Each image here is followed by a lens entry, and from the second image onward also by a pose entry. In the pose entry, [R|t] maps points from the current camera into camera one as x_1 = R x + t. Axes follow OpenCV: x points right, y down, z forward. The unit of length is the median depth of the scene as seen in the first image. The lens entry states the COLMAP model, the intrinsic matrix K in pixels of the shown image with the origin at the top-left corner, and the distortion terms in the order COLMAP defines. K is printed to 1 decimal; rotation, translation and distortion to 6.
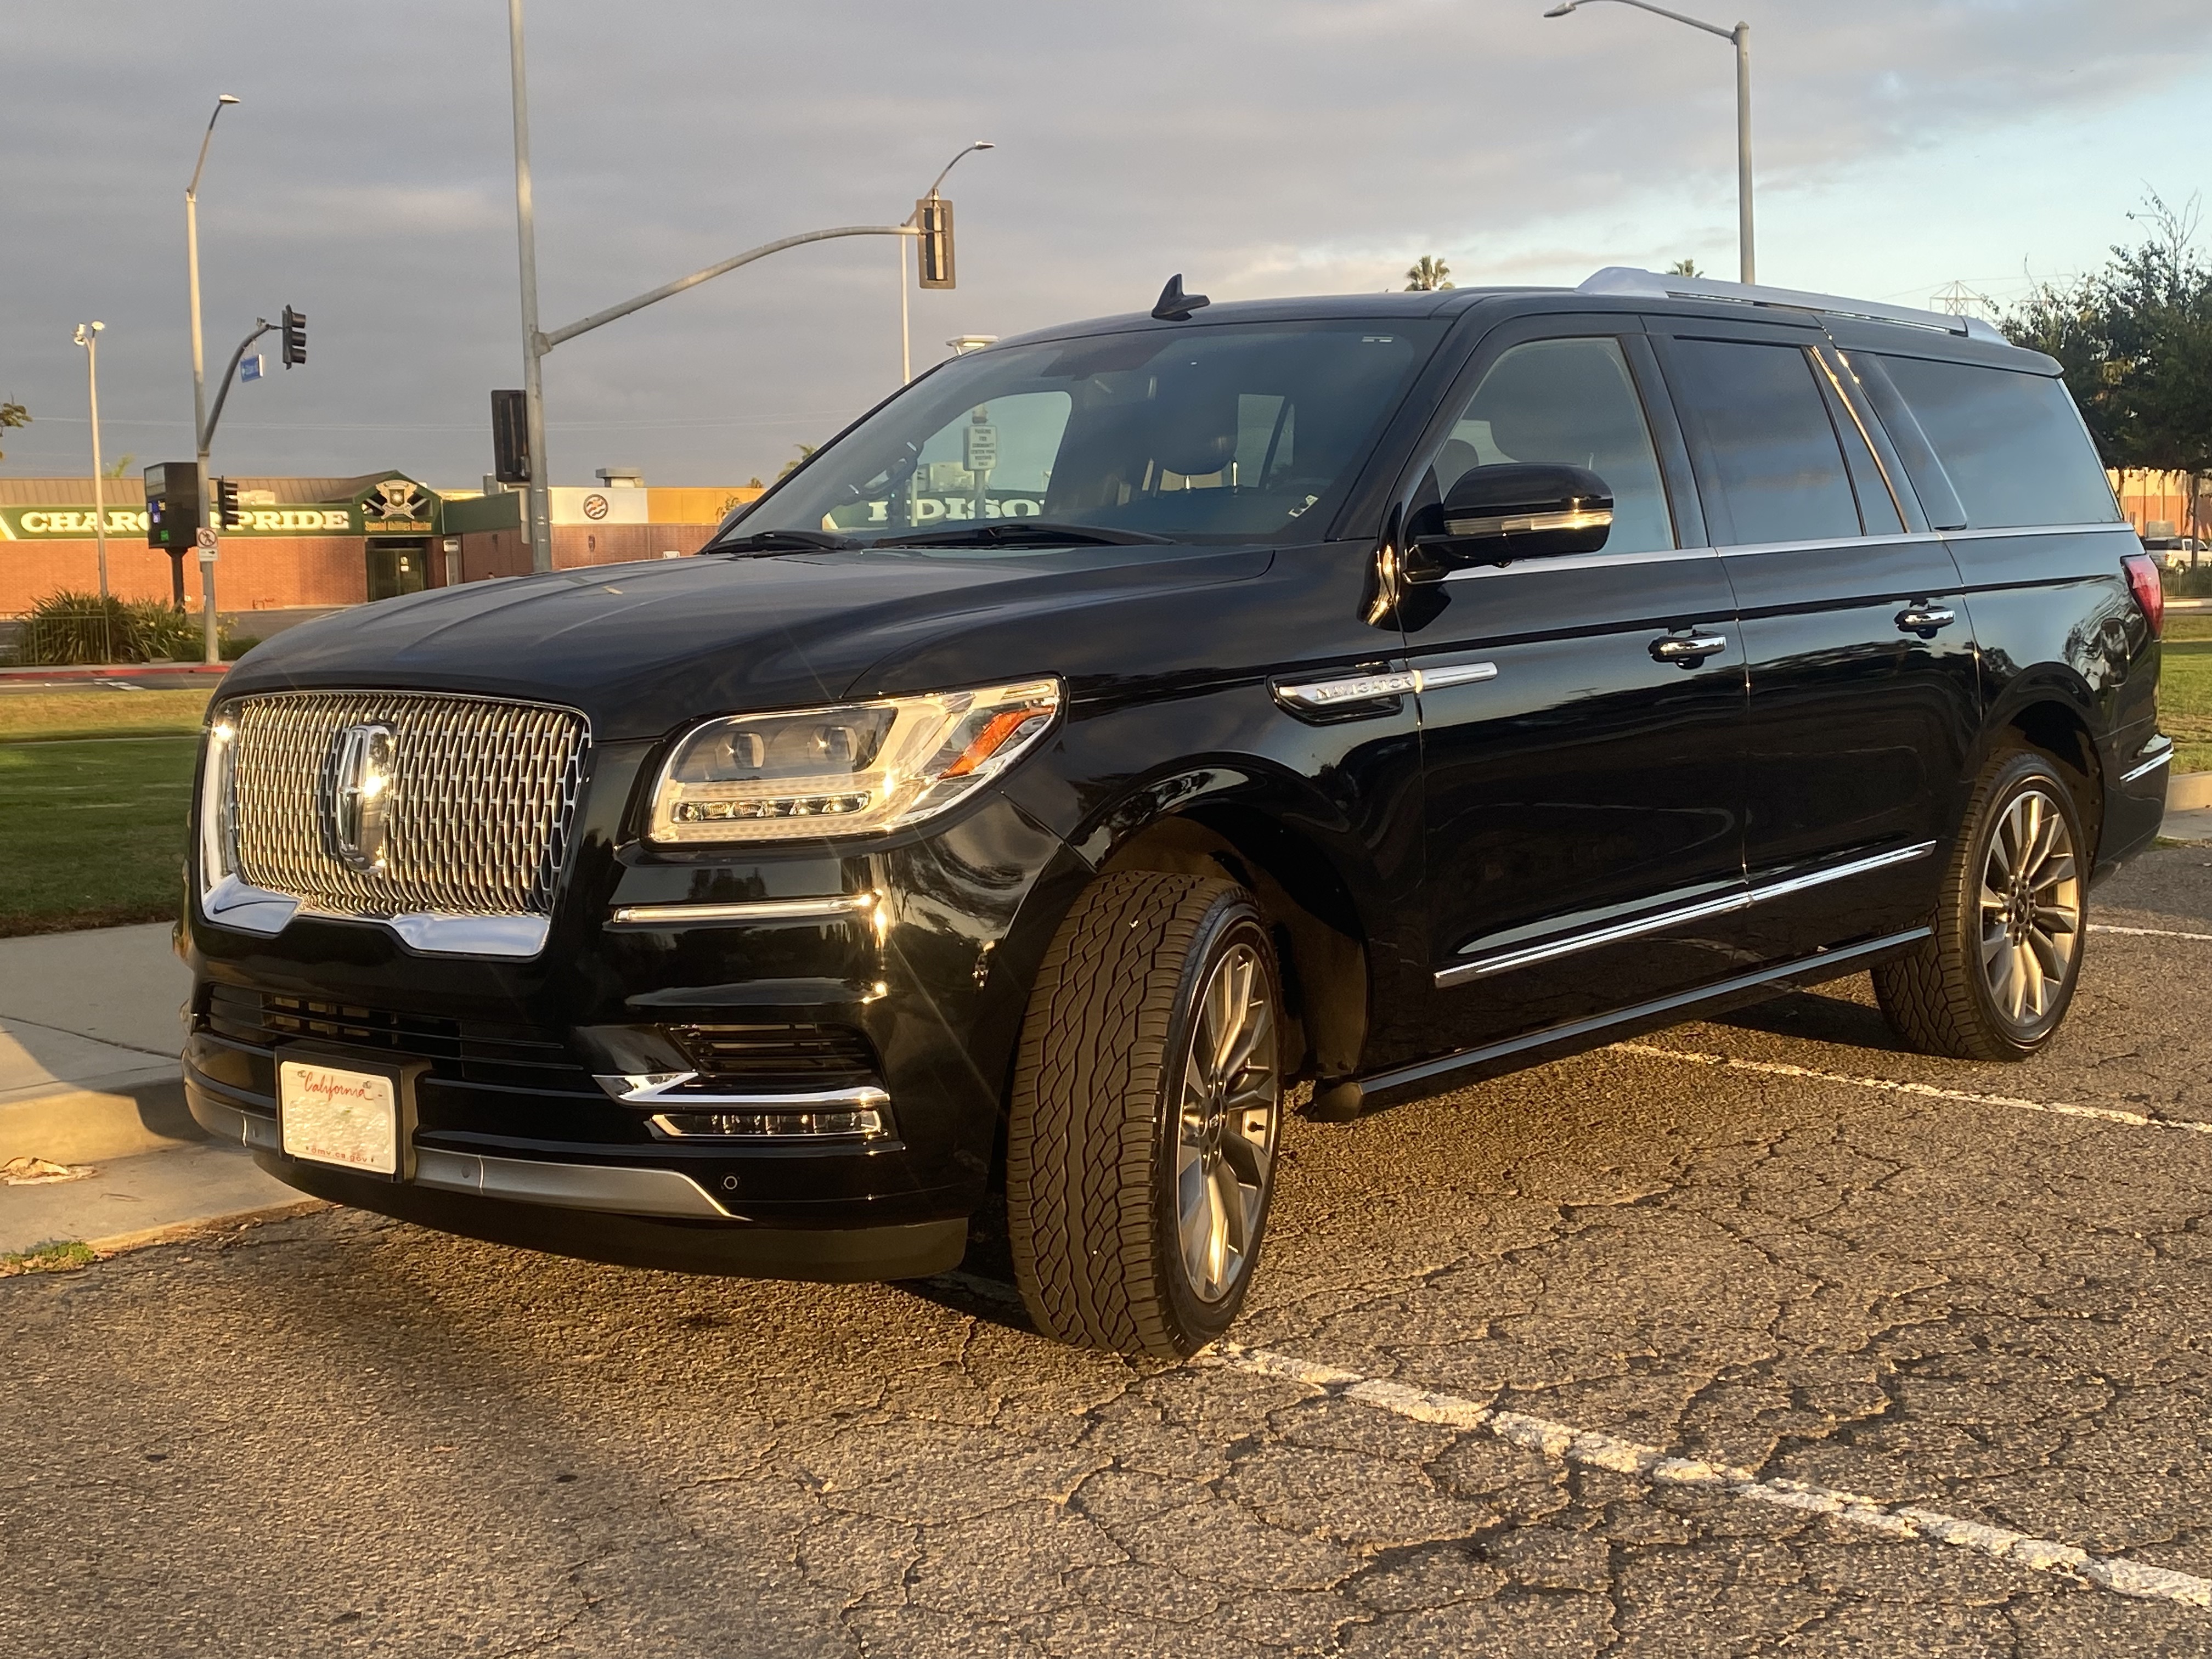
lens RADIAL K [[2781.7, 0, 1112.0], [0, 2781.7, 810.1], [0, 0, 1]] dist [0.071269, 0.000000]
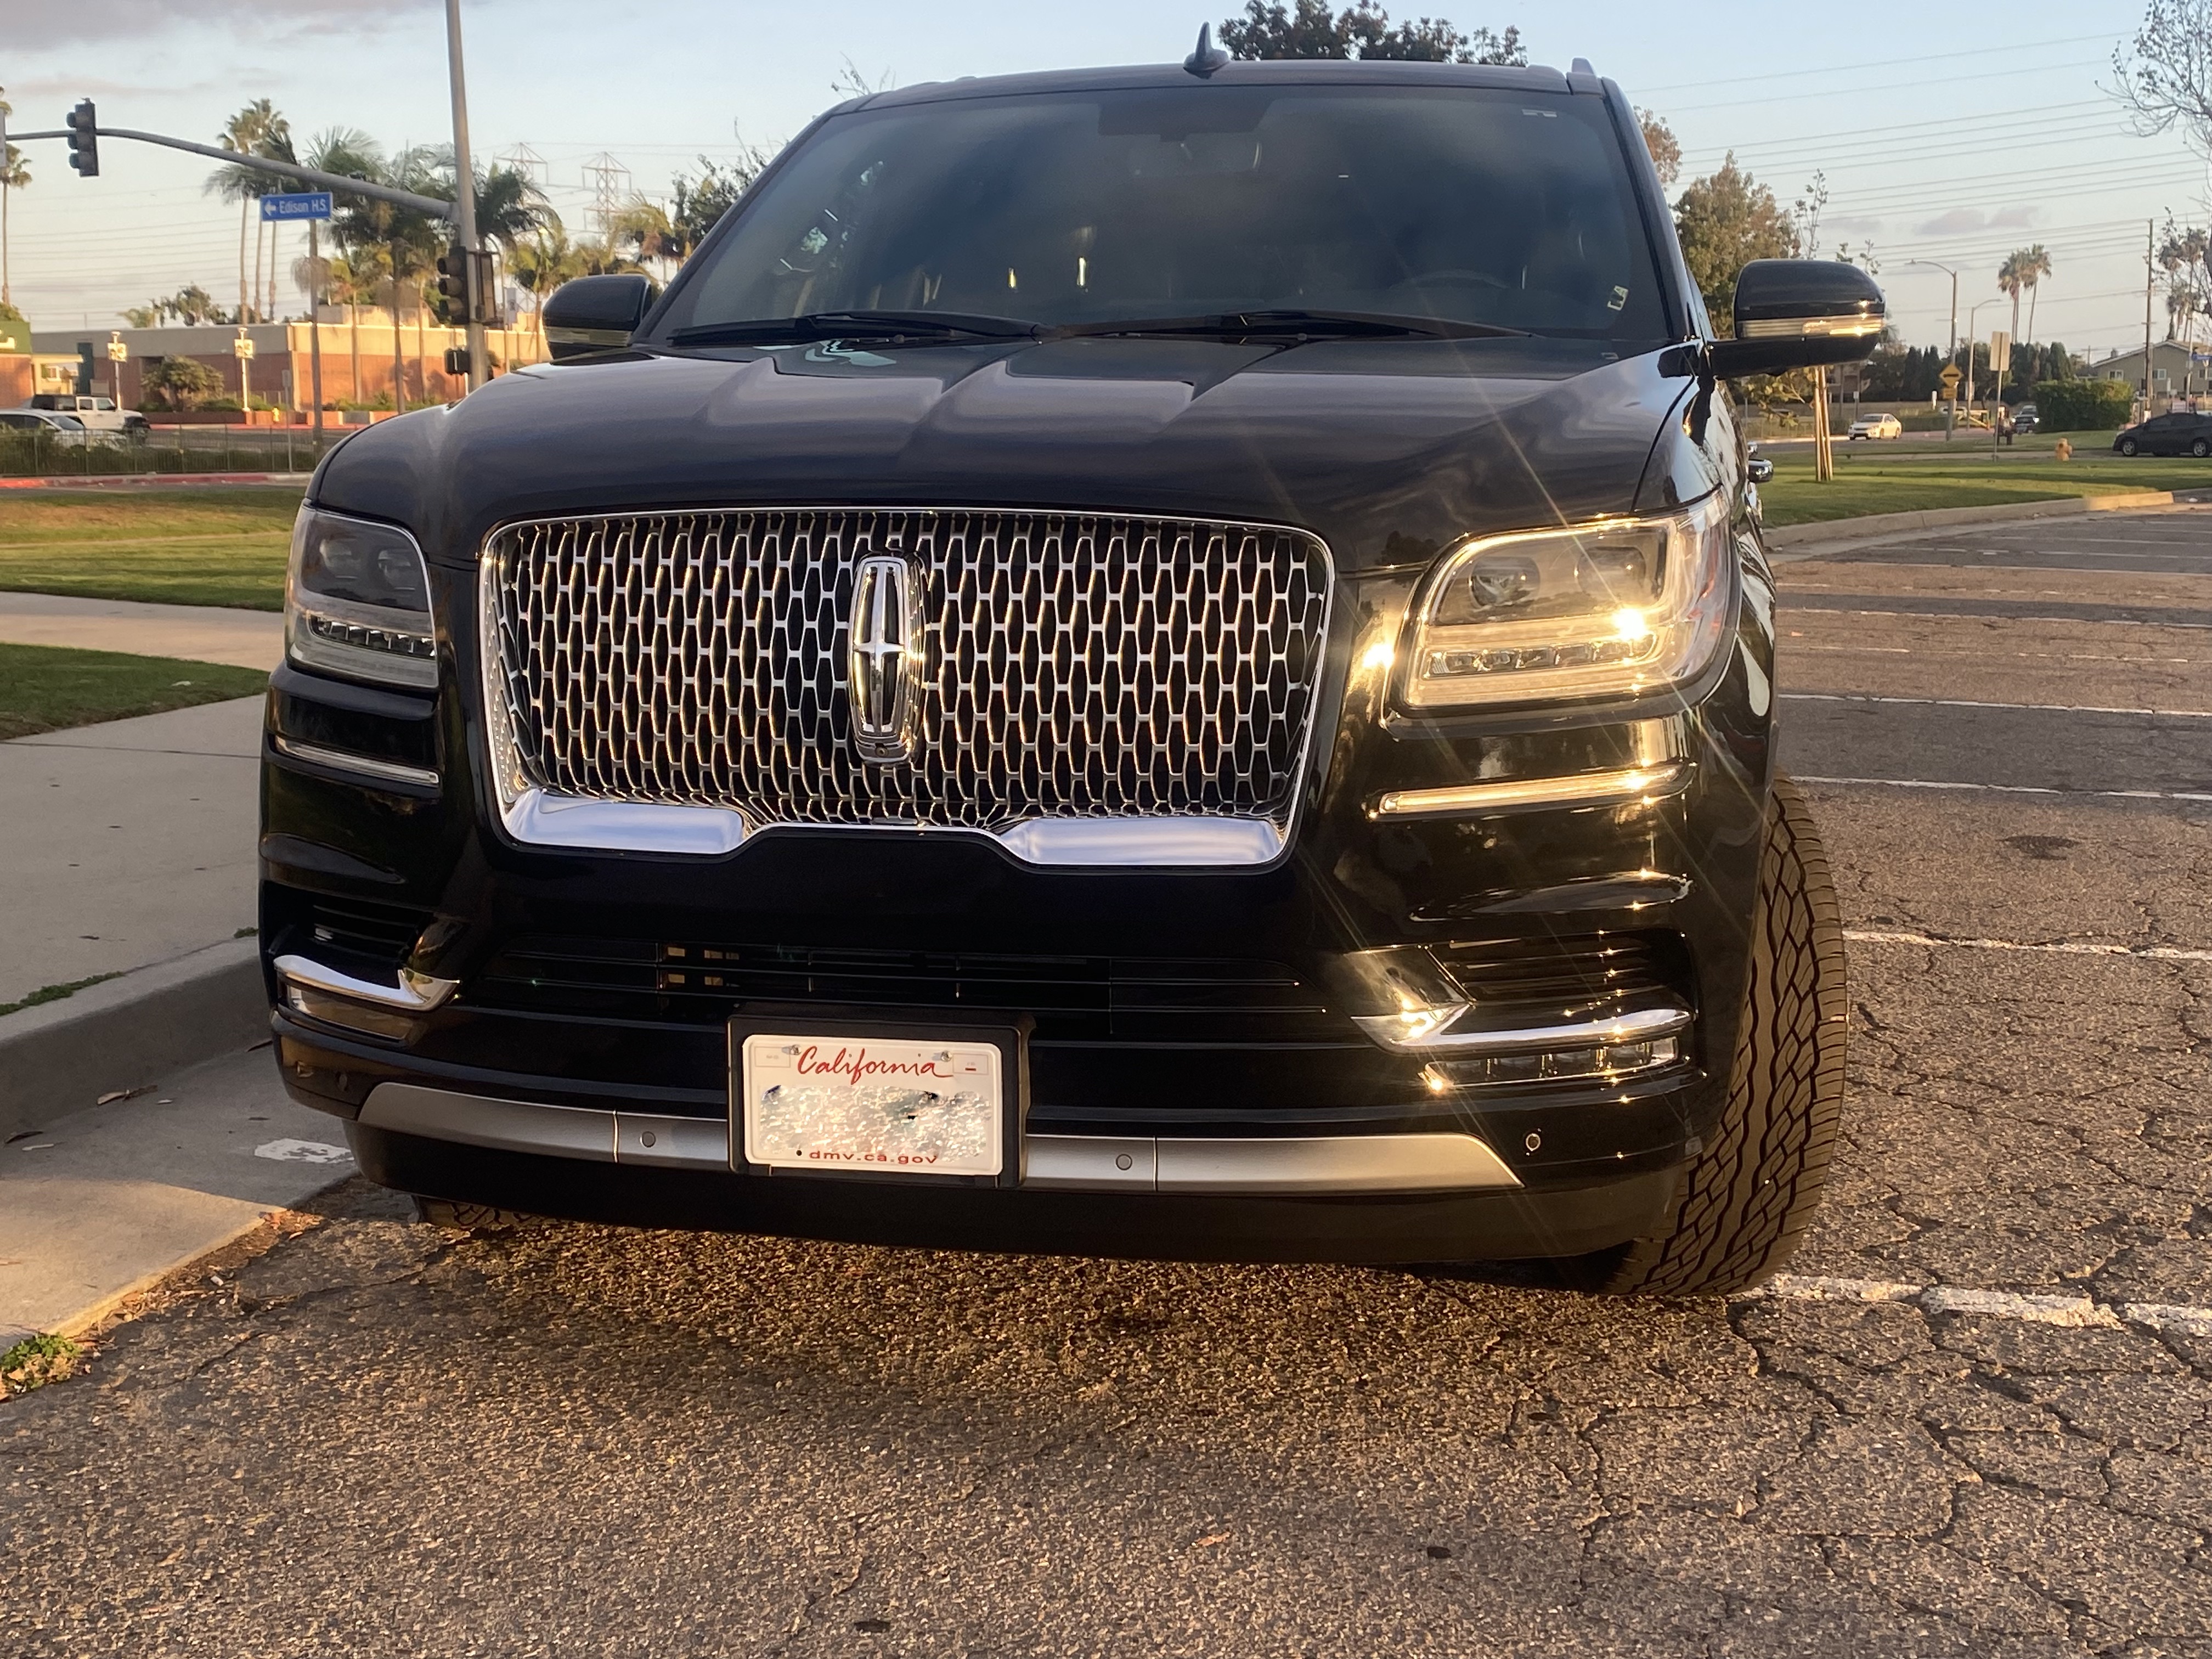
lens RADIAL K [[2781.7, 0, 1105.3], [0, 2781.7, 845.8], [0, 0, 1]] dist [0.071269, 0.000000]
pose [[0.880494, -0.052782, 0.471109, -0.567682], [0.023463, 0.997417, 0.067895, -0.003506], [-0.473476, -0.048728, 0.879458, 0.357036]]
